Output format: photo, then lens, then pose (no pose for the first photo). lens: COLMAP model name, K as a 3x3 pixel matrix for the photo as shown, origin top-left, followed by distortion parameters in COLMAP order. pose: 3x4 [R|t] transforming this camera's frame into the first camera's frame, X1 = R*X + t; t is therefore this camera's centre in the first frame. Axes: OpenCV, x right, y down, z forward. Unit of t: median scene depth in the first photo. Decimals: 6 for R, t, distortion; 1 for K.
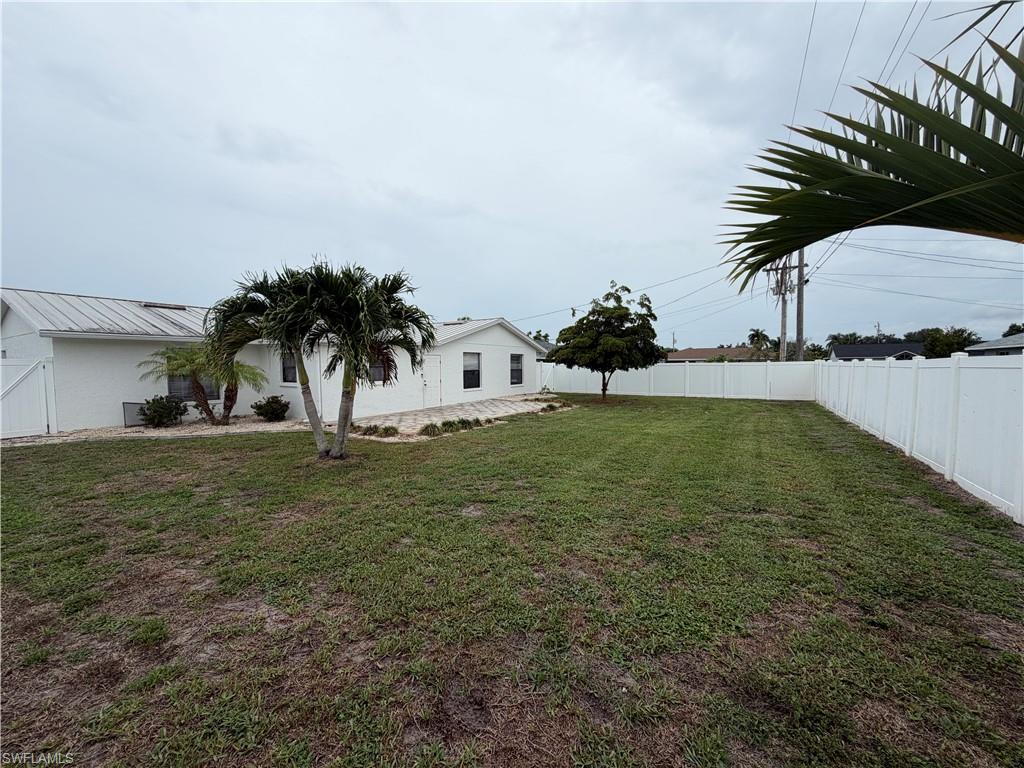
lens RADIAL K [[408.5, 0, 510.4], [0, 408.5, 384.7], [0, 0, 1]] dist [0.001020, 0.000011]
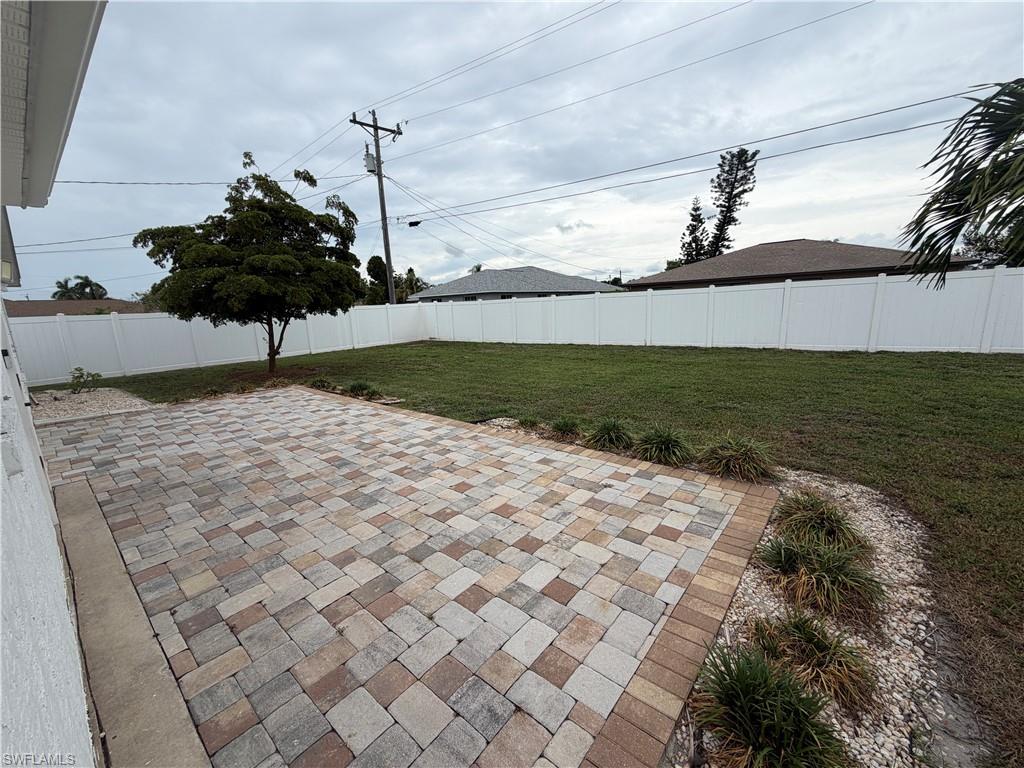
lens RADIAL K [[408.5, 0, 510.4], [0, 408.5, 384.7], [0, 0, 1]] dist [0.001020, 0.000011]
pose [[0.181865, -0.192334, 0.964330, -0.264836], [0.088887, 0.979885, 0.178673, -0.019169], [-0.979298, 0.053222, 0.195302, 0.564400]]
